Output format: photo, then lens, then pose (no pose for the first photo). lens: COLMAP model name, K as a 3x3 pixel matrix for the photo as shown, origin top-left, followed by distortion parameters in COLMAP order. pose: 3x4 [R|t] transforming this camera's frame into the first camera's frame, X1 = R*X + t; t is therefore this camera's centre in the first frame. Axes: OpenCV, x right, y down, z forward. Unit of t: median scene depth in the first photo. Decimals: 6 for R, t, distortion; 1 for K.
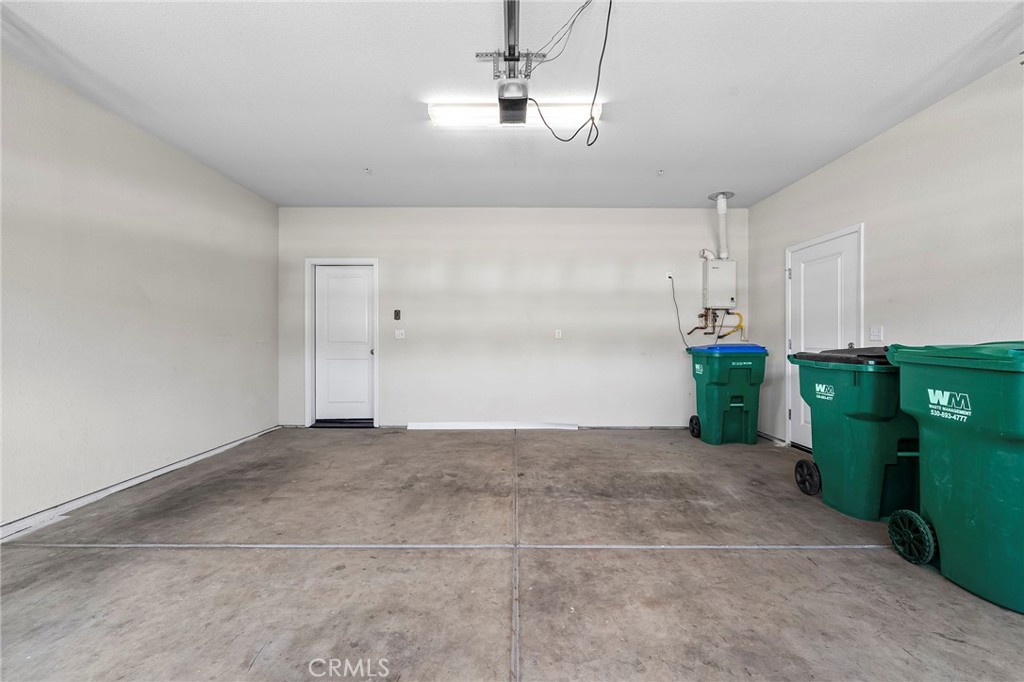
lens RADIAL K [[454.2, 0, 515.5], [0, 454.2, 340.5], [0, 0, 1]] dist [0.000014, -0.000040]
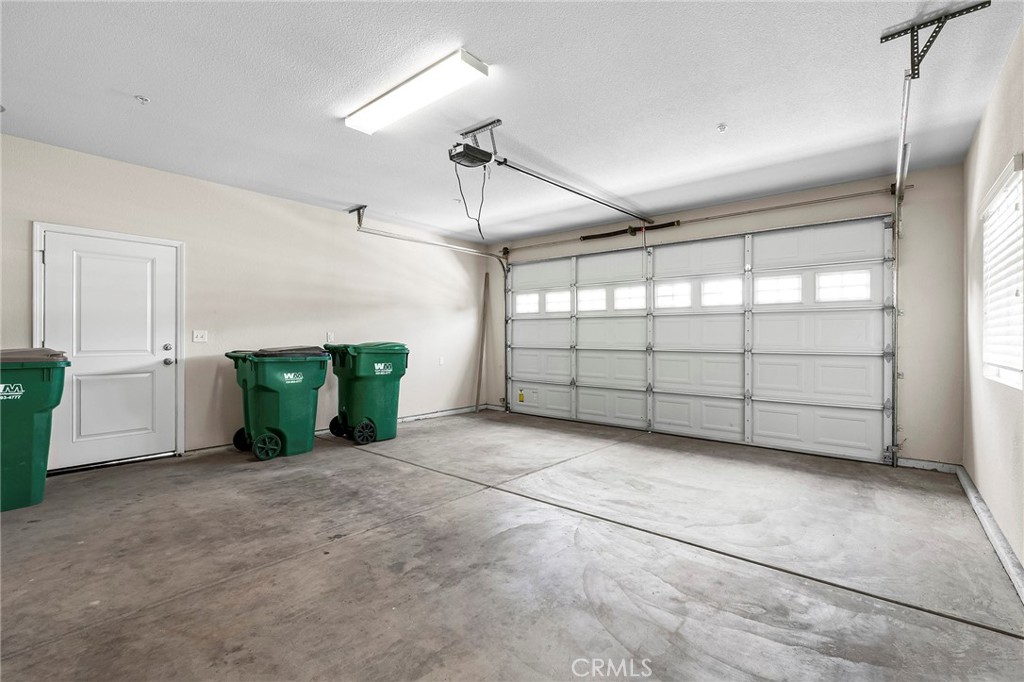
lens RADIAL K [[454.2, 0, 514.3], [0, 454.2, 339.9], [0, 0, 1]] dist [0.000014, -0.000040]
pose [[-0.774365, -0.004889, 0.632720, -0.759063], [-0.005292, 0.999985, 0.001251, -0.014005], [-0.632717, -0.002379, -0.774380, 1.614705]]
